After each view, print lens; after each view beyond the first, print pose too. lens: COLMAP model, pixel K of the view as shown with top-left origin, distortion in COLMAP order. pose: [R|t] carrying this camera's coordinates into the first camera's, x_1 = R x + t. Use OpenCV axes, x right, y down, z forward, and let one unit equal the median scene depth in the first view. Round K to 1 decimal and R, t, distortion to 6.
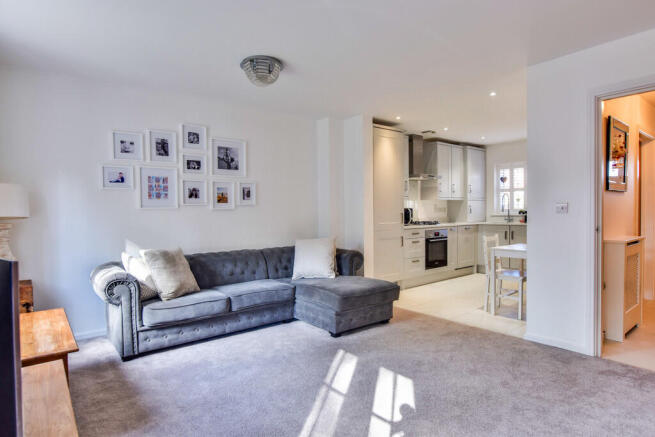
lens RADIAL K [[383.9, 0, 327.5], [0, 383.9, 218.5], [0, 0, 1]] dist [-0.004535, -0.000270]
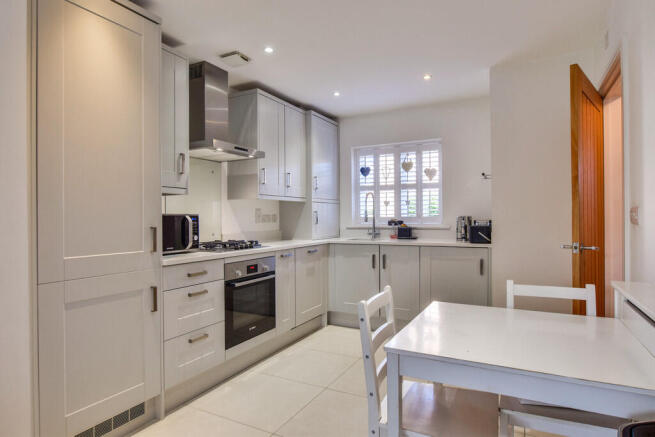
lens RADIAL K [[383.9, 0, 327.5], [0, 383.9, 218.5], [0, 0, 1]] dist [-0.004535, -0.000270]
pose [[0.925281, 0.002102, 0.379275, 0.168796], [0.006781, 0.999733, -0.022082, -0.009736], [-0.379221, 0.023003, 0.925020, 0.460796]]
